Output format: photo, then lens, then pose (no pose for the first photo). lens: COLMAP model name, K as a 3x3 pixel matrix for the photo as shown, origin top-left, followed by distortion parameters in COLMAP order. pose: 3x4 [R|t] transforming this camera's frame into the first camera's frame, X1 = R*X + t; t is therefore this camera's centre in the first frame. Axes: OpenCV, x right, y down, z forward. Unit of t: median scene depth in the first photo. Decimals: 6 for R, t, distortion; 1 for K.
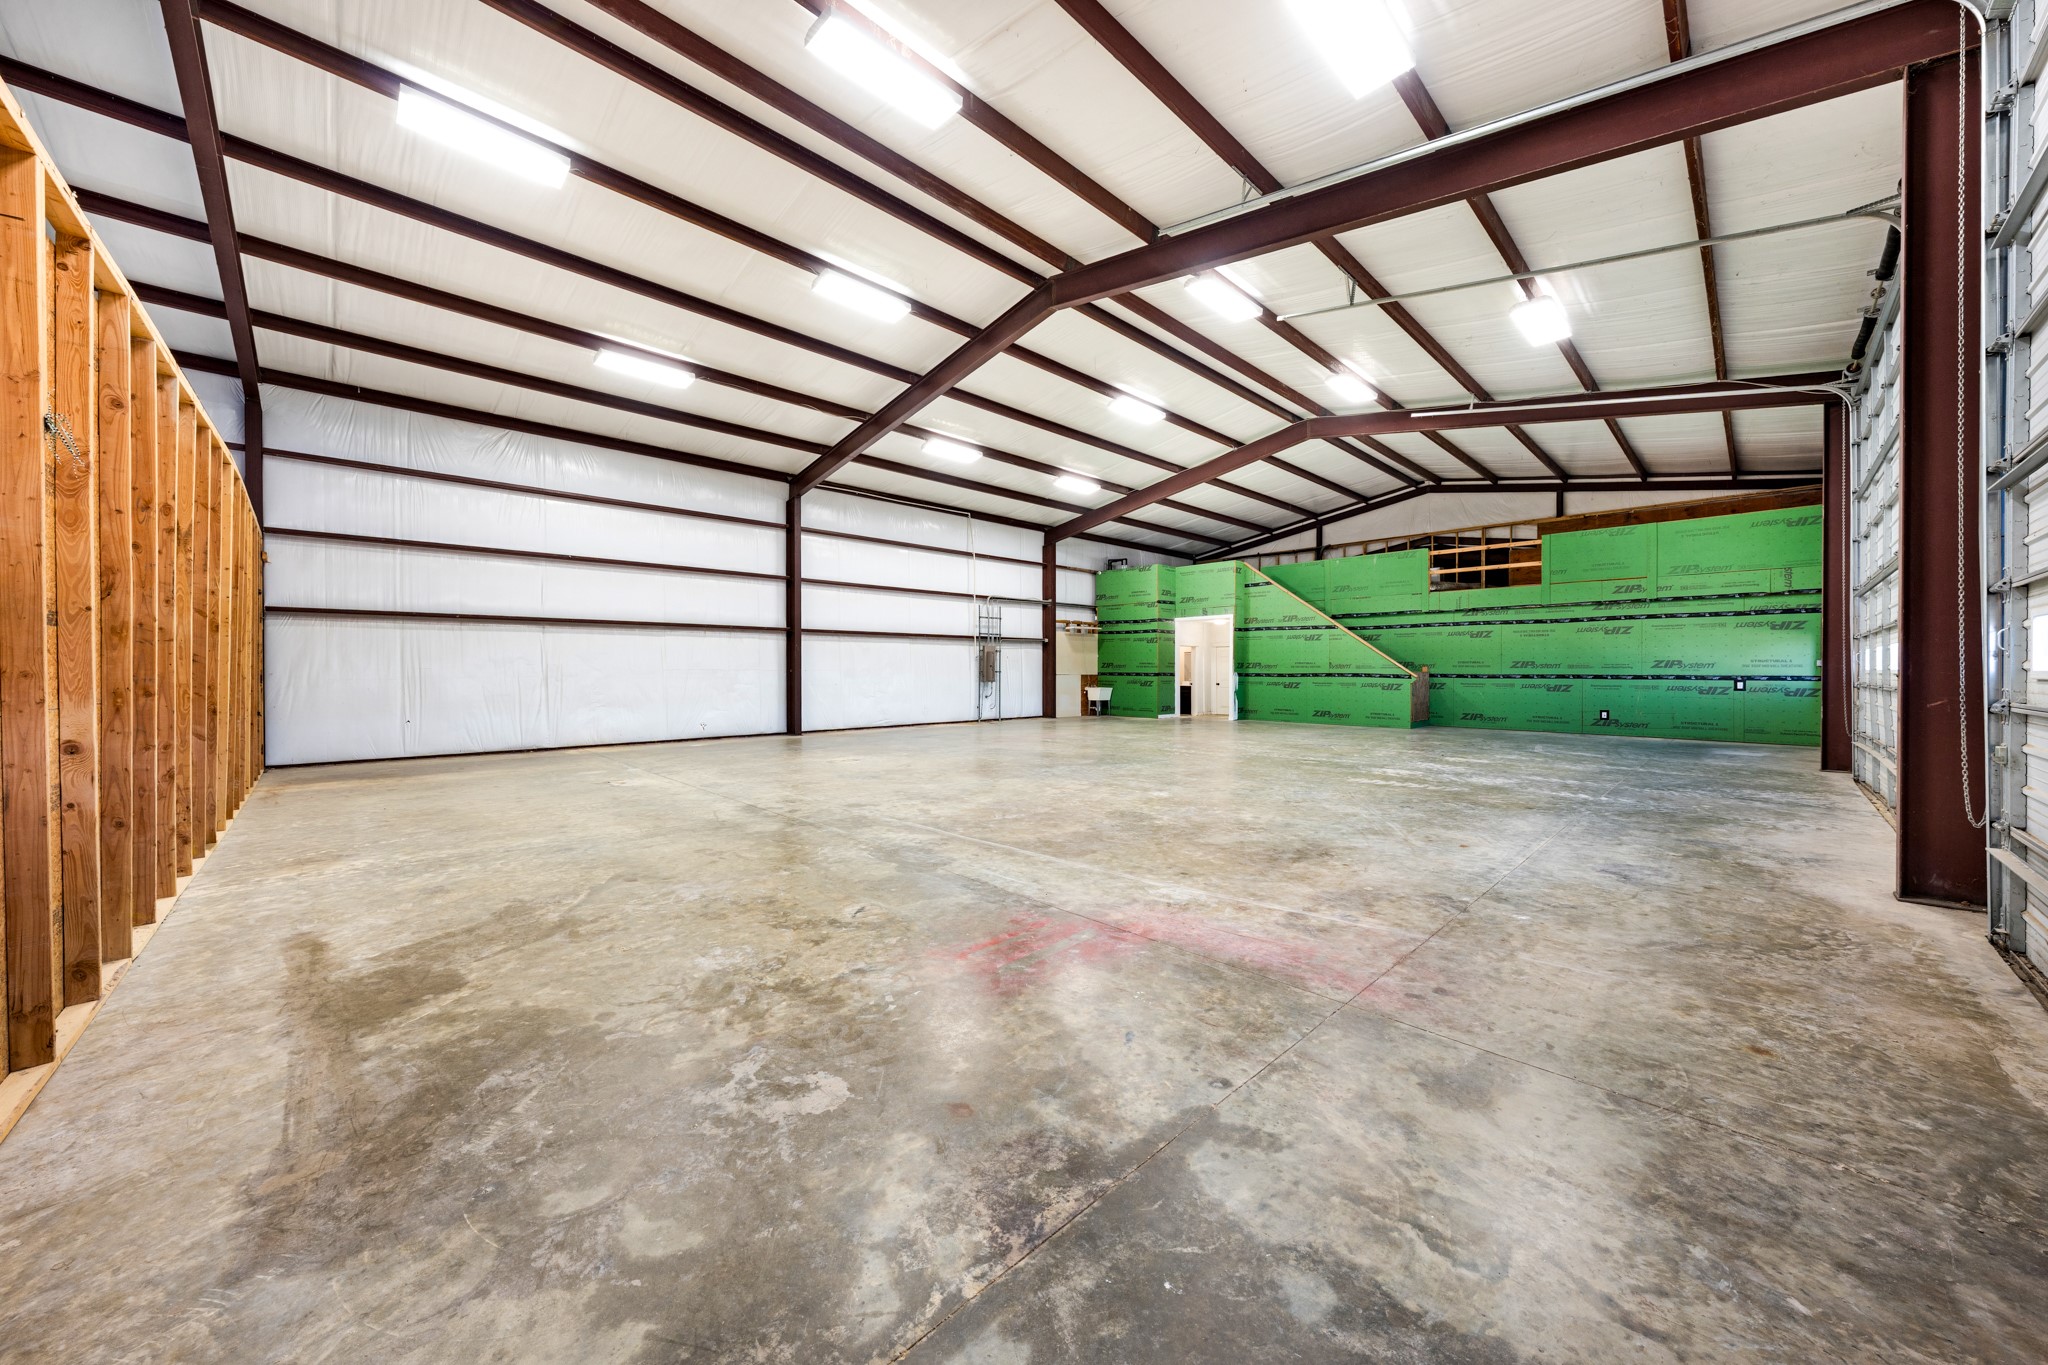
lens RADIAL K [[716.5, 0, 1016.9], [0, 716.5, 674.5], [0, 0, 1]] dist [-0.001450, 0.000028]
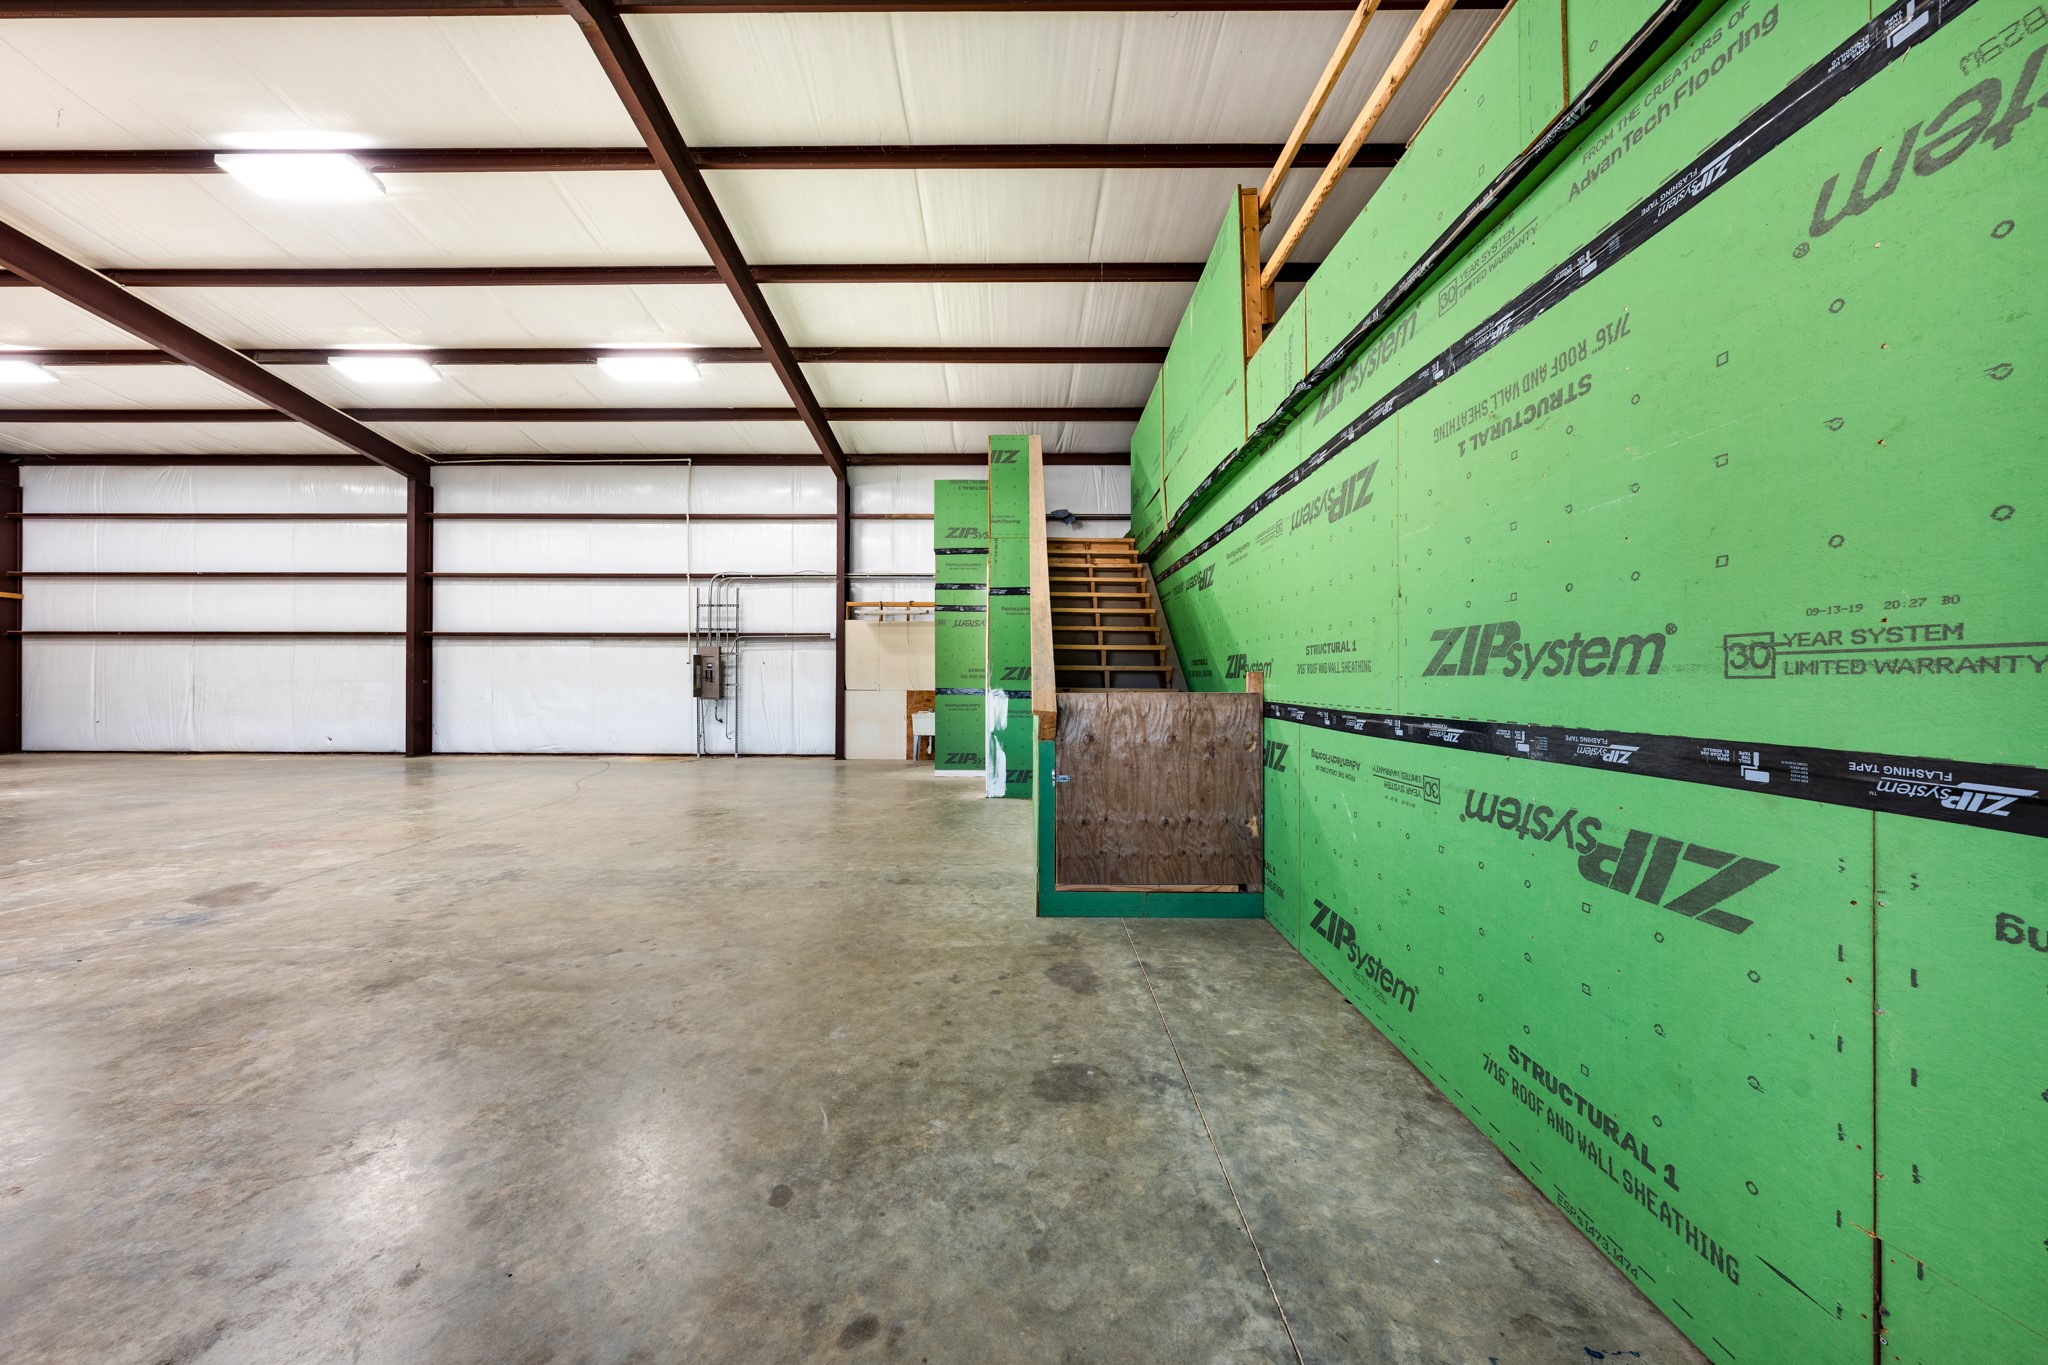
lens RADIAL K [[702.8, 0, 1034.5], [0, 702.8, 673.7], [0, 0, 1]] dist [-0.000810, 0.000054]
pose [[0.711879, -0.005335, -0.702282, 0.655397], [-0.009122, 0.999817, -0.016842, -0.005480], [0.702243, 0.018395, 0.711700, 0.743205]]
